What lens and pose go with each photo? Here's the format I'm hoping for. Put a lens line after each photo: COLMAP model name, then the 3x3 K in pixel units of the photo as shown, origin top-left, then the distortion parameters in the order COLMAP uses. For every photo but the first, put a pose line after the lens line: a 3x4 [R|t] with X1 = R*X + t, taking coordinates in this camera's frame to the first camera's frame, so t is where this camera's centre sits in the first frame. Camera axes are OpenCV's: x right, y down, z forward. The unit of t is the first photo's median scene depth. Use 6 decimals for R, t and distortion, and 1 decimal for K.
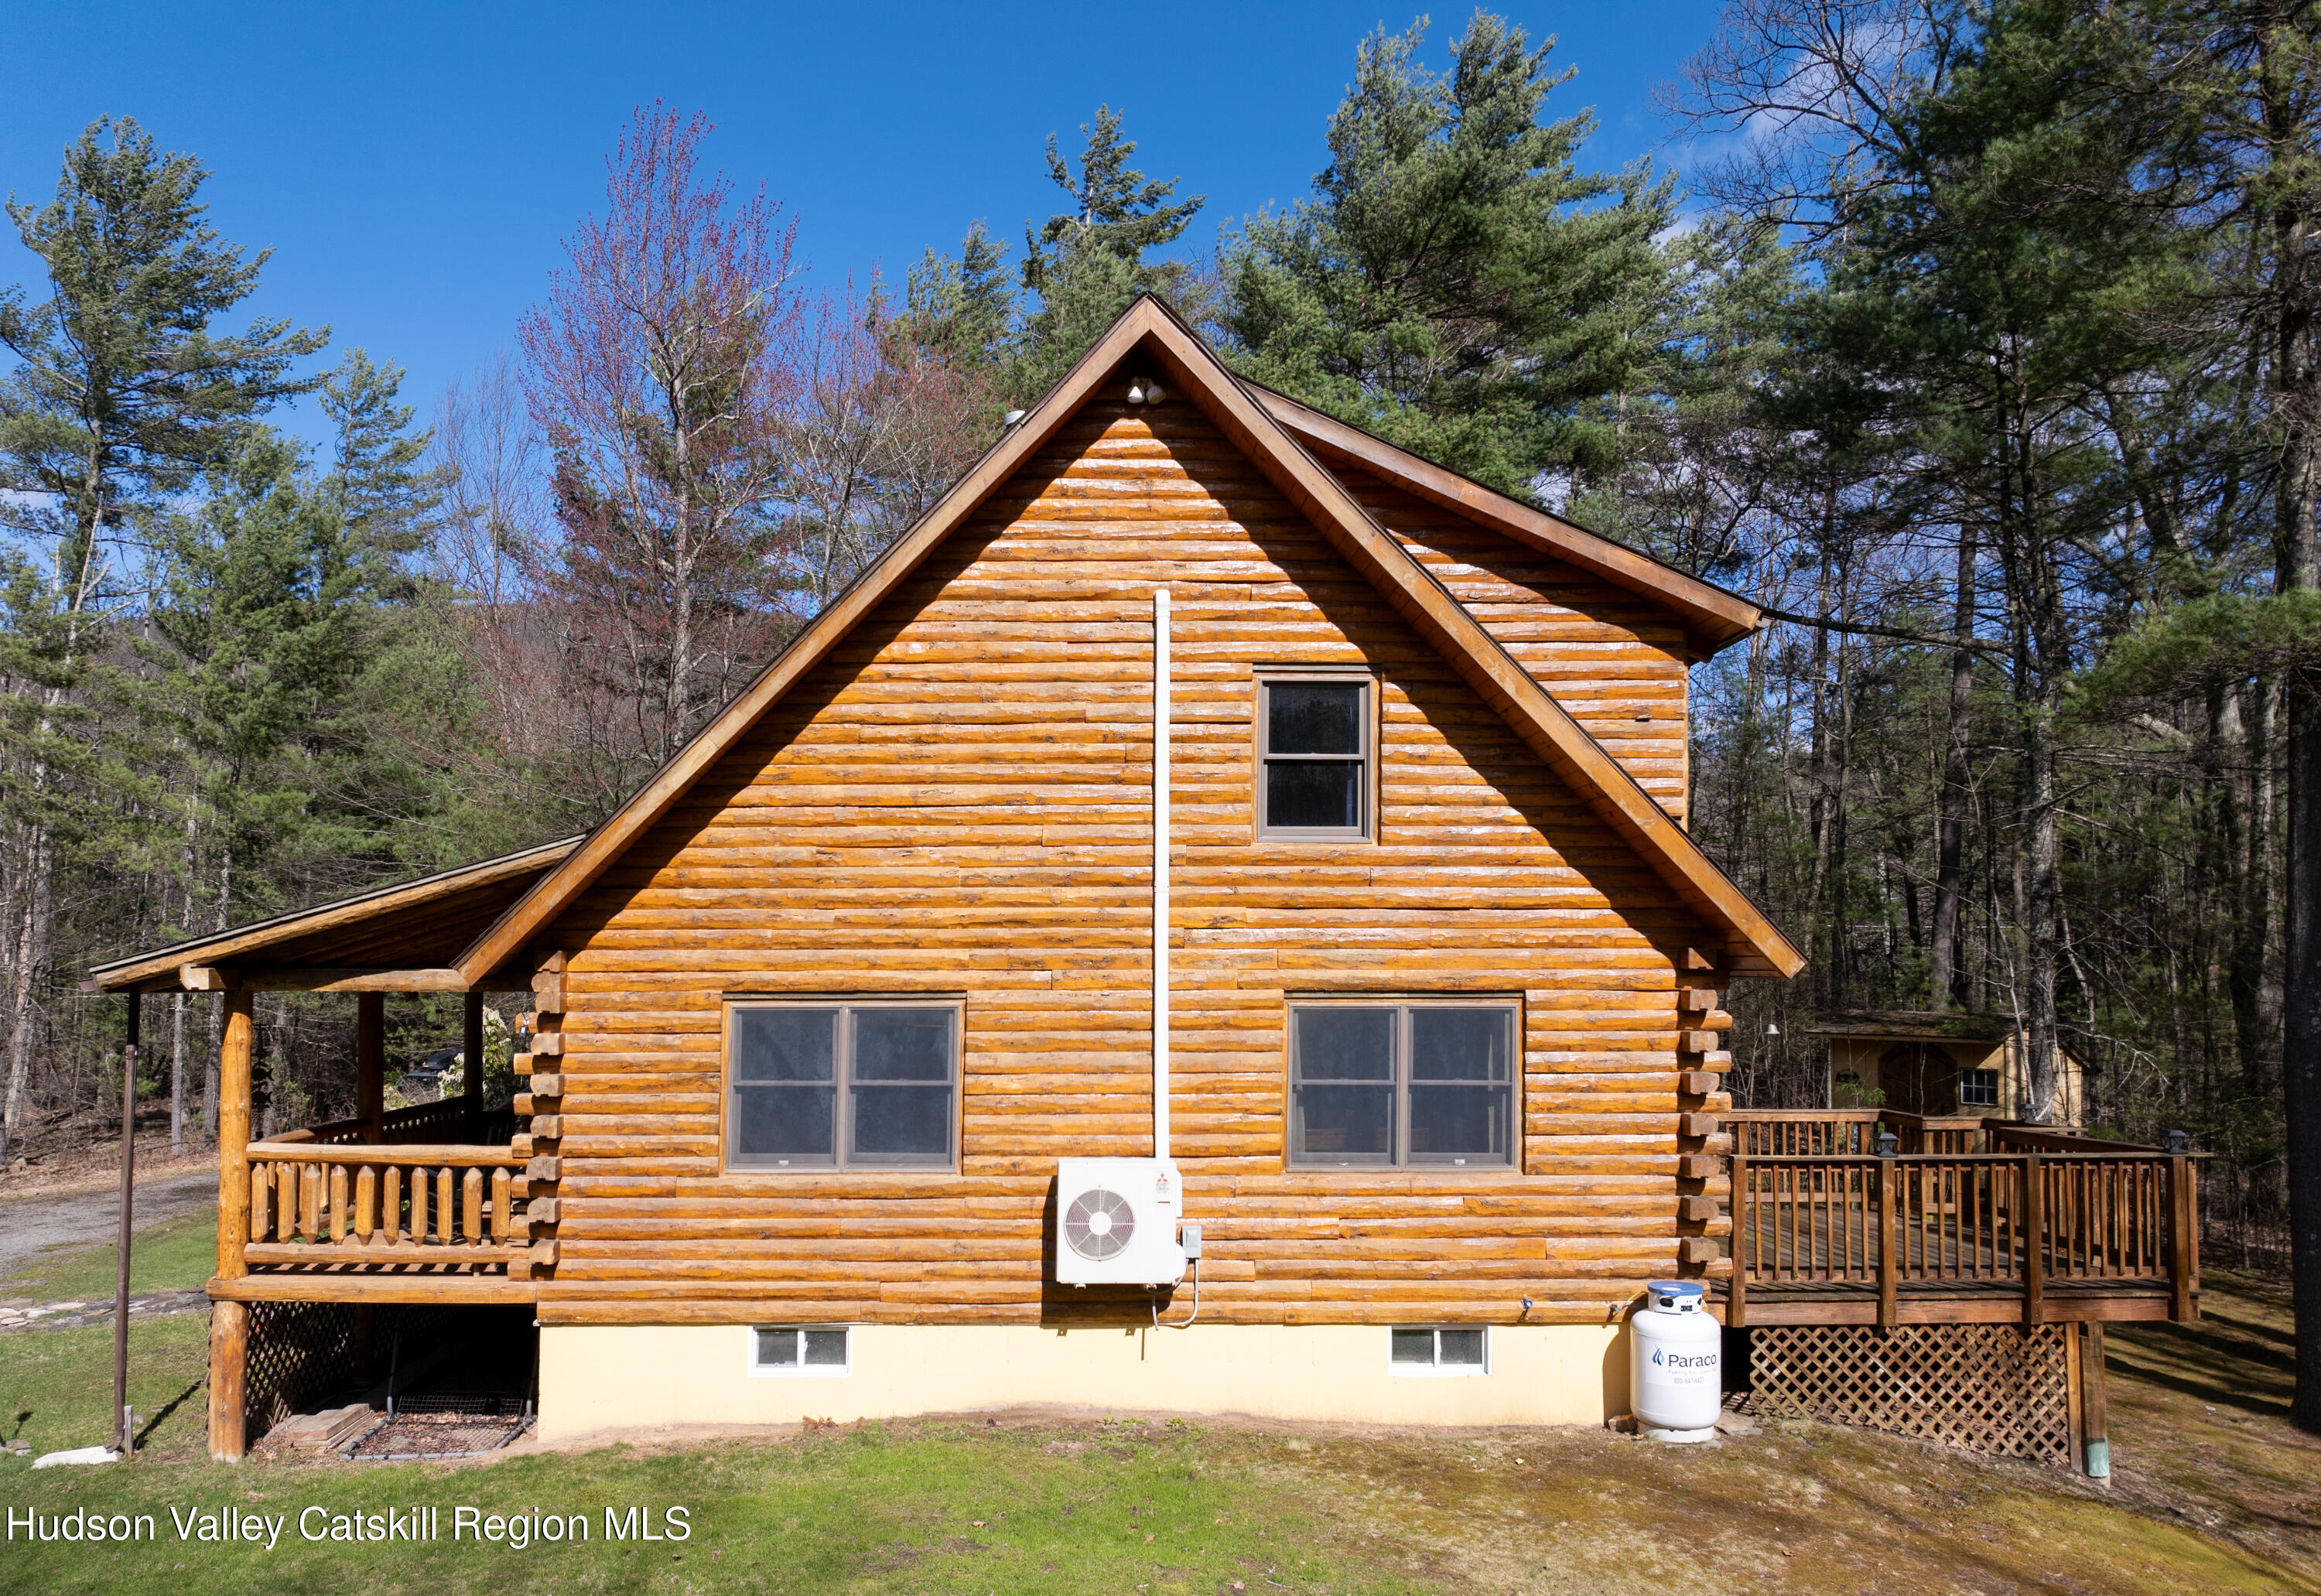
lens RADIAL K [[1839.8, 0, 1160.5], [0, 1839.8, 798.0], [0, 0, 1]] dist [0.052331, -0.184429]
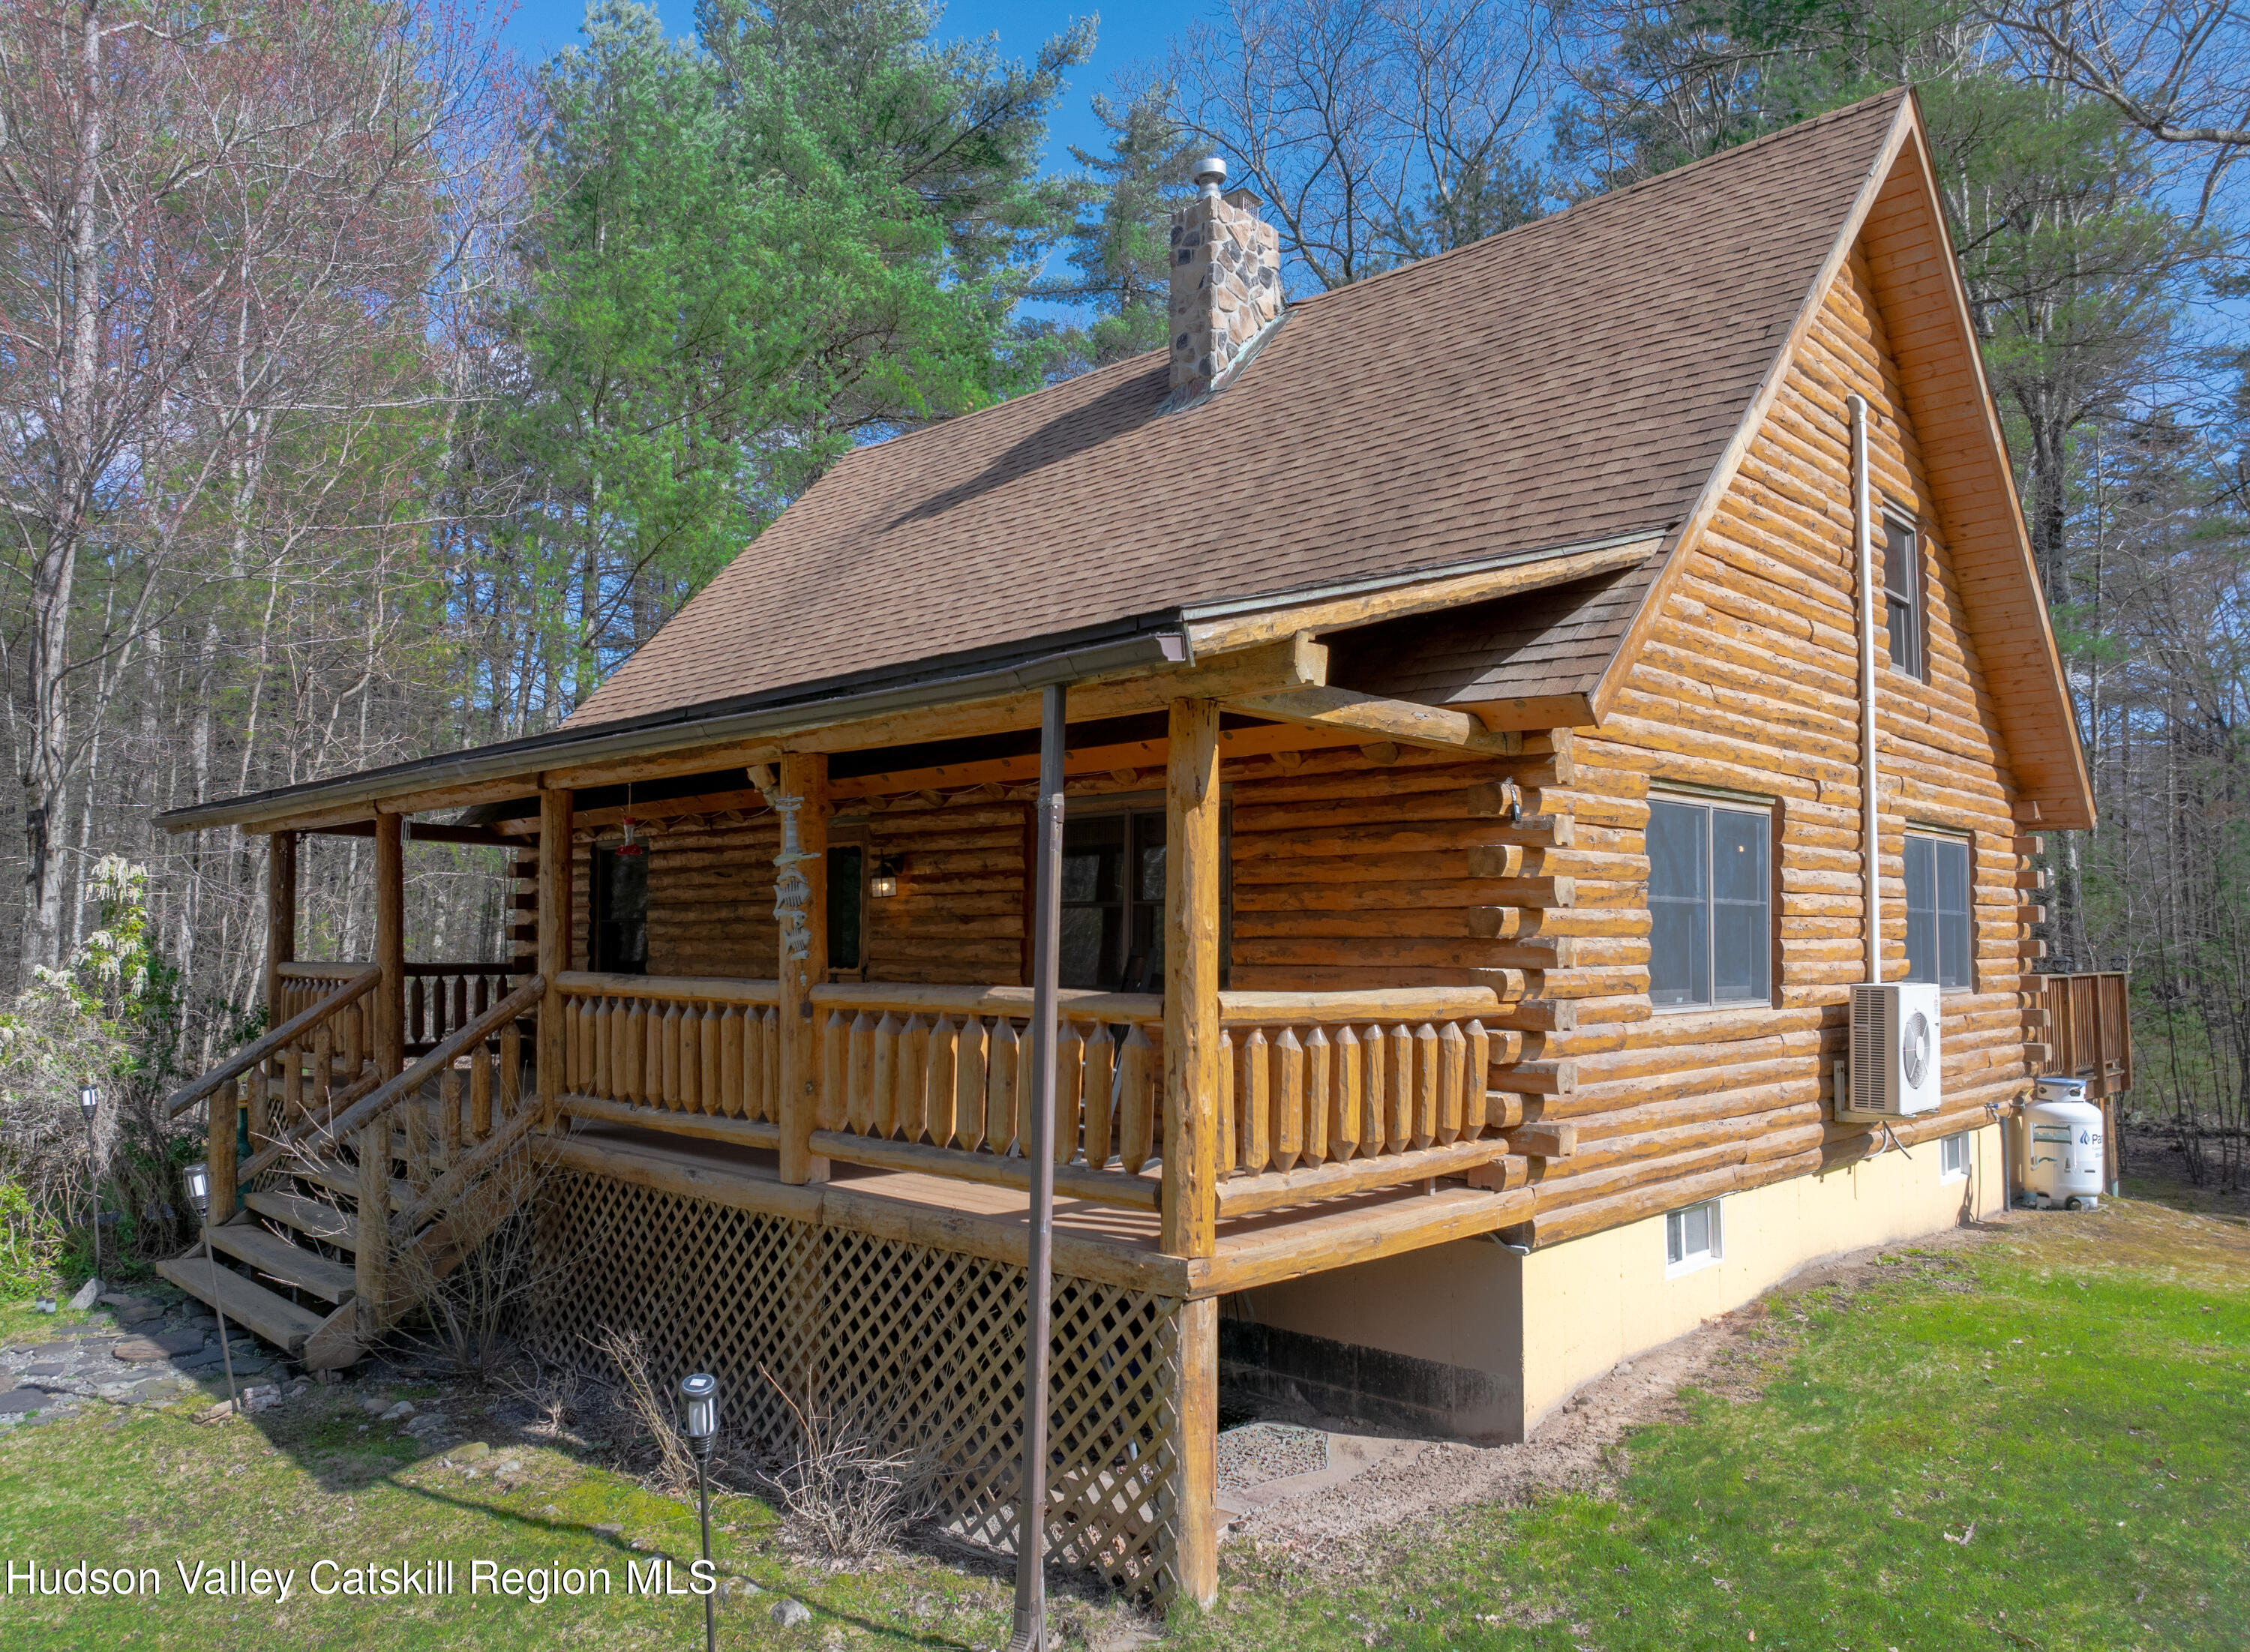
lens RADIAL K [[1591.8, 0, 1125.0], [0, 1591.8, 826.0], [0, 0, 1]] dist [0.001263, -0.000330]
pose [[0.692796, 0.053271, 0.719164, -0.856822], [-0.049625, 0.998425, -0.026150, 0.154197], [-0.719424, -0.017572, 0.694348, 0.706429]]
